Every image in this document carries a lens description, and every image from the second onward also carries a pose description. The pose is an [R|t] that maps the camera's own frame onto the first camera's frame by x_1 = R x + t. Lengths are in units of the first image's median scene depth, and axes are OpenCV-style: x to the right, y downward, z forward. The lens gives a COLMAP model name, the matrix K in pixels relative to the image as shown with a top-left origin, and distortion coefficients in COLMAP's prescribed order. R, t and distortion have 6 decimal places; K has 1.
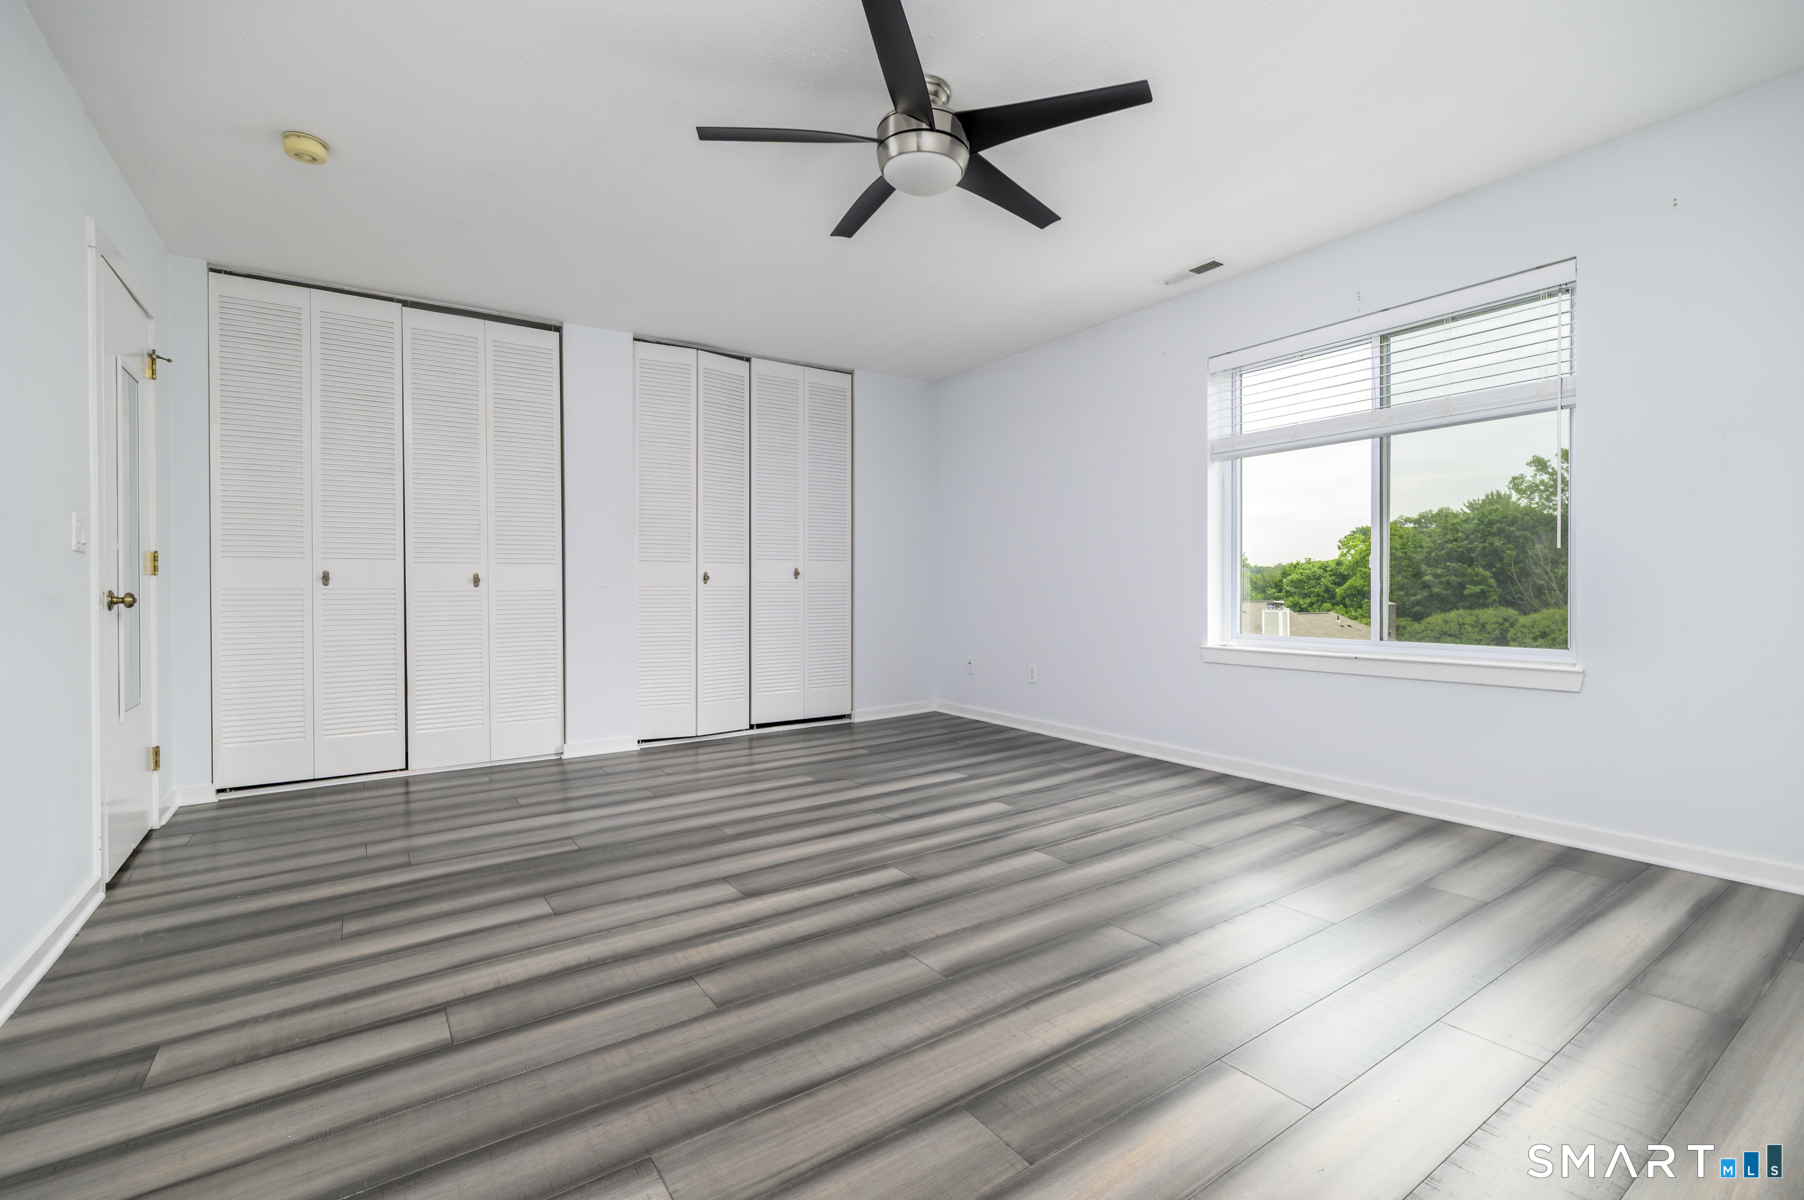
lens RADIAL K [[791.7, 0, 895.9], [0, 791.7, 591.9], [0, 0, 1]] dist [0.000832, -0.000306]
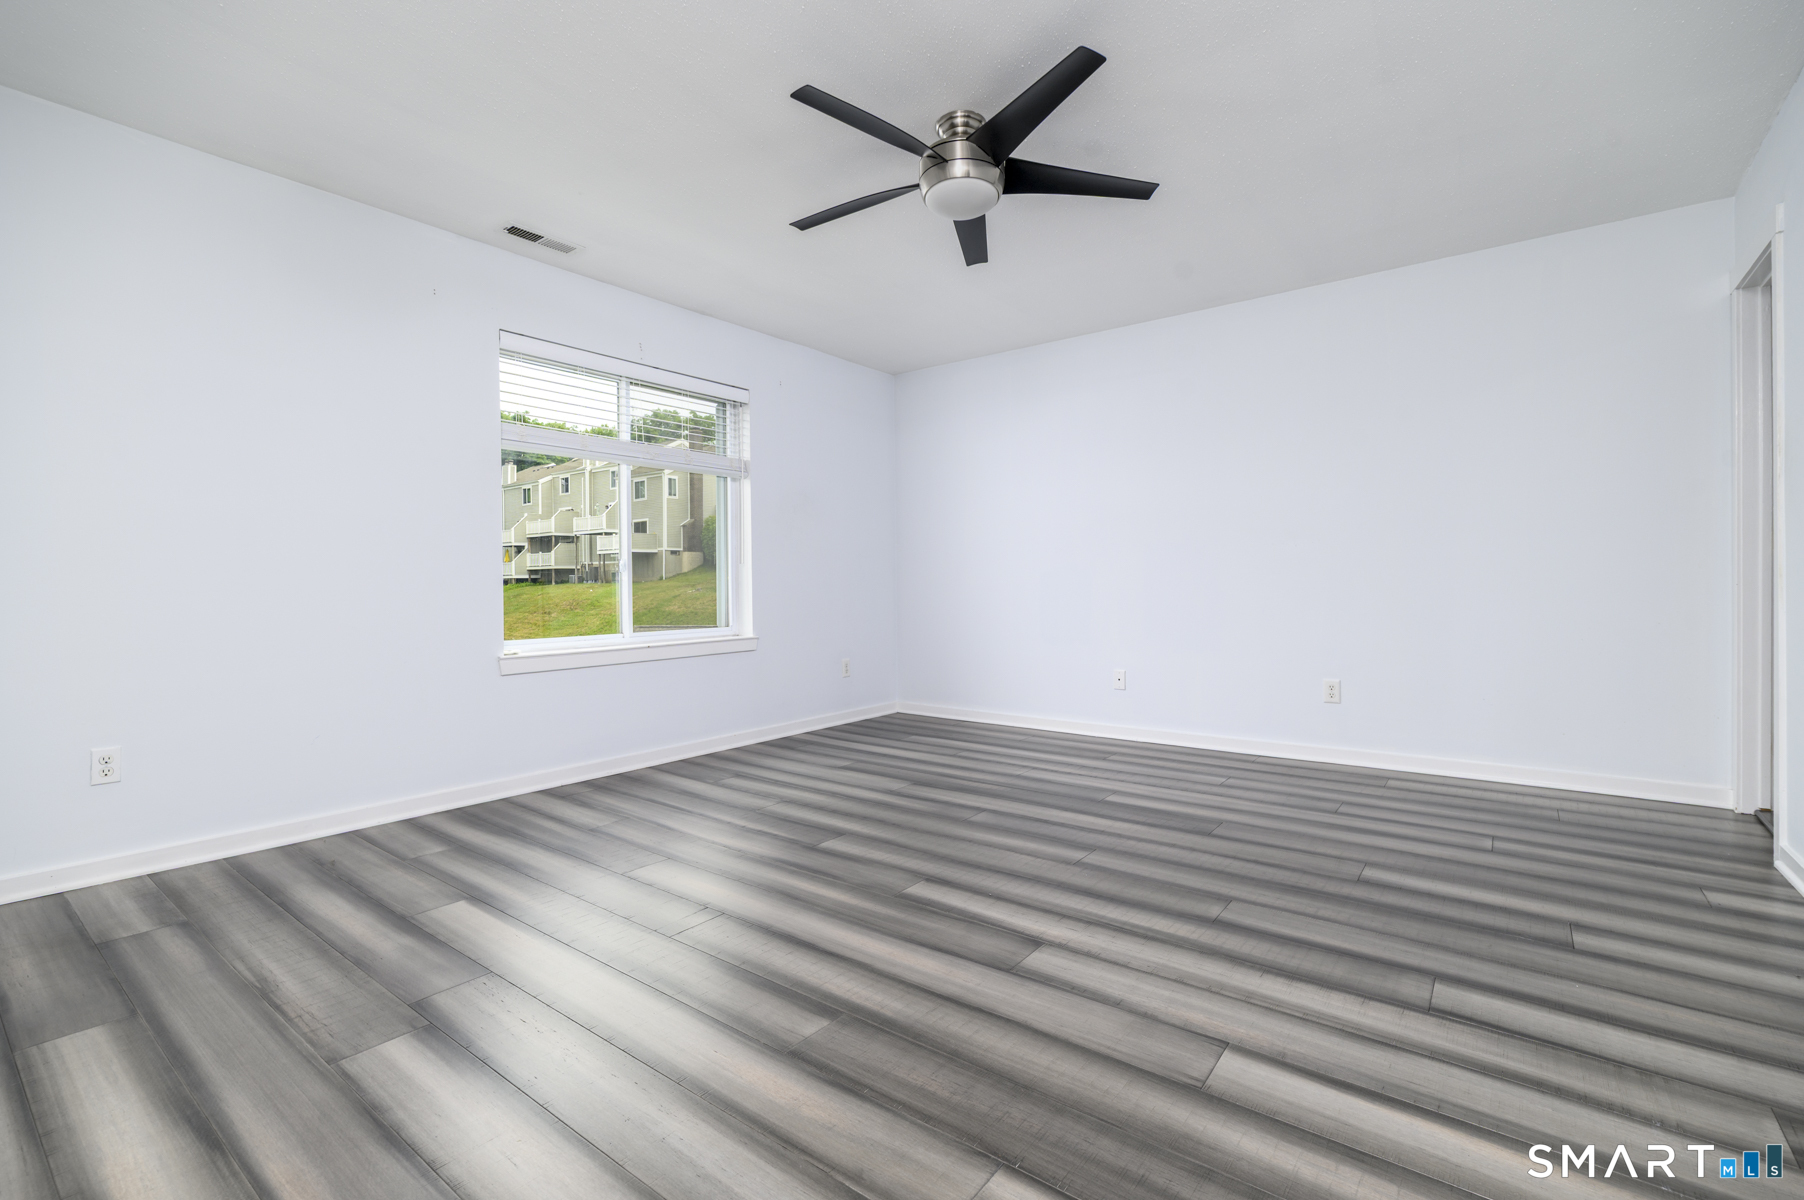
lens RADIAL K [[791.7, 0, 895.9], [0, 791.7, 591.9], [0, 0, 1]] dist [0.000832, -0.000306]
pose [[-0.306790, 0.001413, 0.951776, -1.088071], [0.017308, 0.999842, 0.004094, 0.001279], [-0.951620, 0.017729, -0.306766, 1.607780]]
